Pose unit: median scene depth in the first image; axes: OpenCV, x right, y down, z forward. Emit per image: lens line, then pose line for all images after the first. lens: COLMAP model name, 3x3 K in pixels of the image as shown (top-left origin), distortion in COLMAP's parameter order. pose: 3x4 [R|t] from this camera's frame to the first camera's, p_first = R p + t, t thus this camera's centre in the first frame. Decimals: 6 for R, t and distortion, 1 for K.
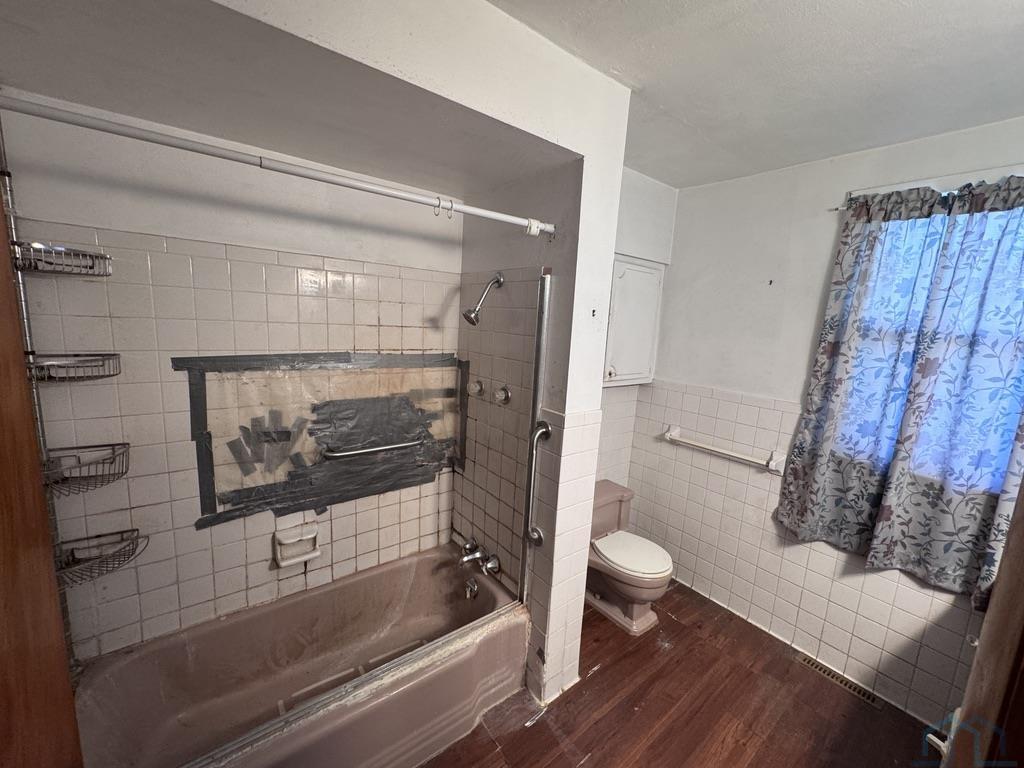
lens RADIAL K [[409.1, 0, 512.0], [0, 409.1, 384.0], [0, 0, 1]] dist [0.000193, 0.000080]
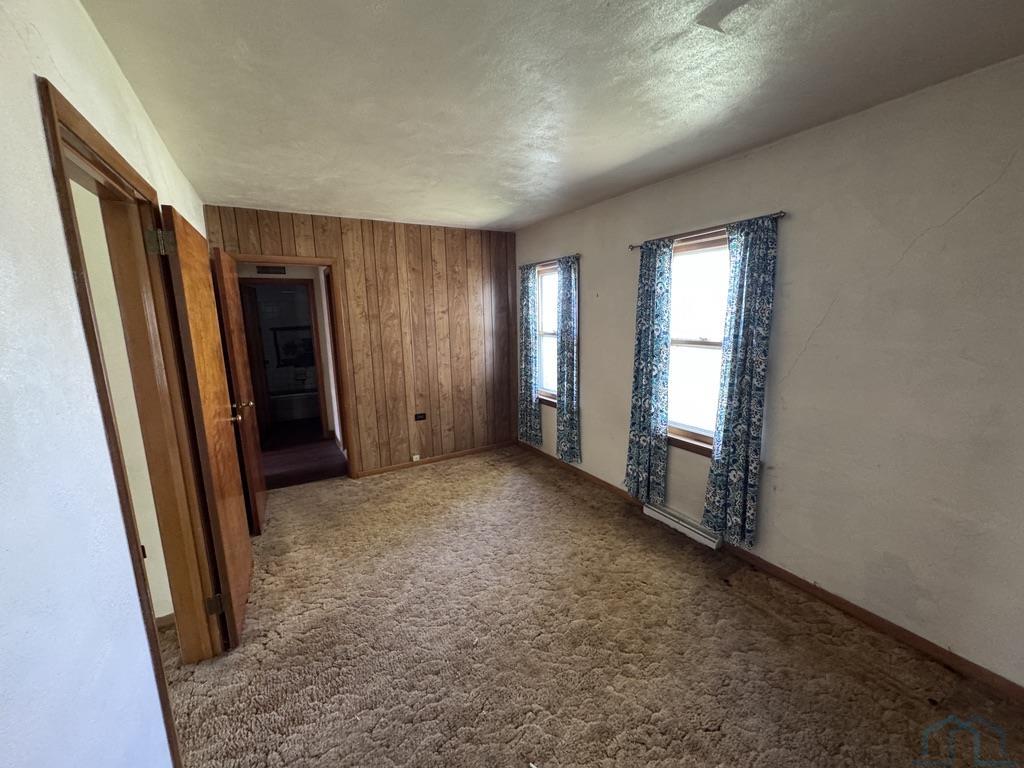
lens RADIAL K [[409.1, 0, 512.0], [0, 409.1, 384.0], [0, 0, 1]] dist [0.000193, 0.000080]
pose [[0.986534, -0.047598, -0.156480, 2.351468], [0.048364, 0.998829, 0.001092, 0.641597], [0.156245, -0.008645, 0.987681, -2.880864]]
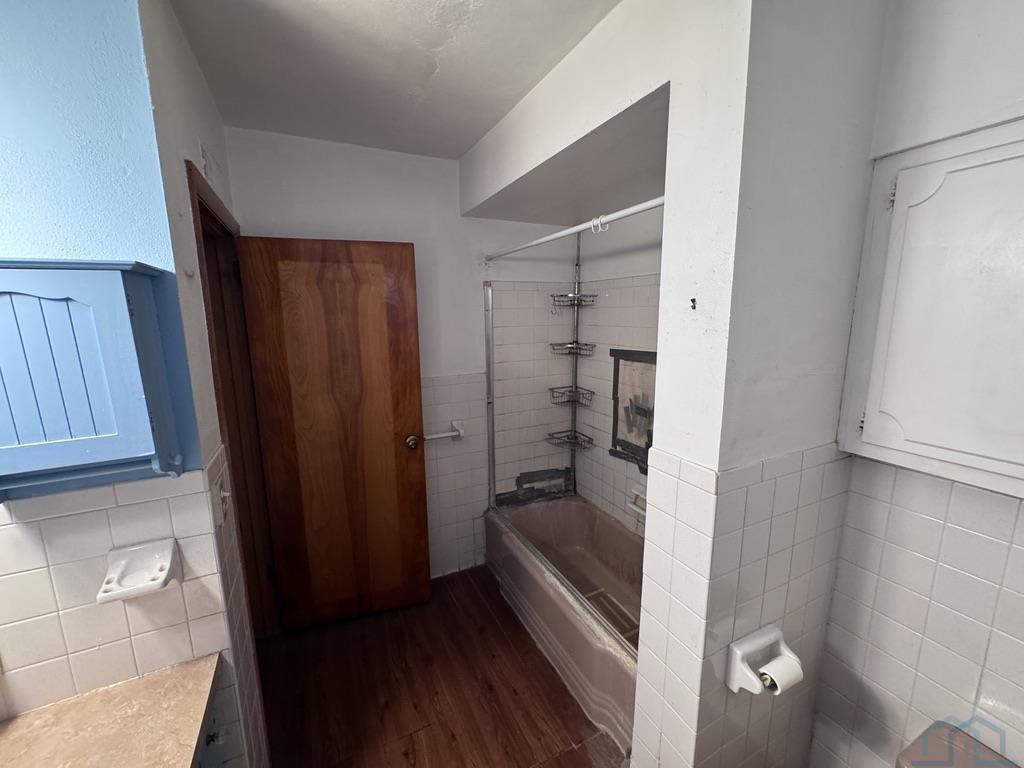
lens RADIAL K [[409.1, 0, 512.0], [0, 409.1, 384.0], [0, 0, 1]] dist [0.000193, 0.000080]
pose [[-0.198755, 0.116890, -0.973053, 0.859892], [-0.159364, 0.975793, 0.149771, -0.101875], [0.967005, 0.184837, -0.175316, 0.850121]]
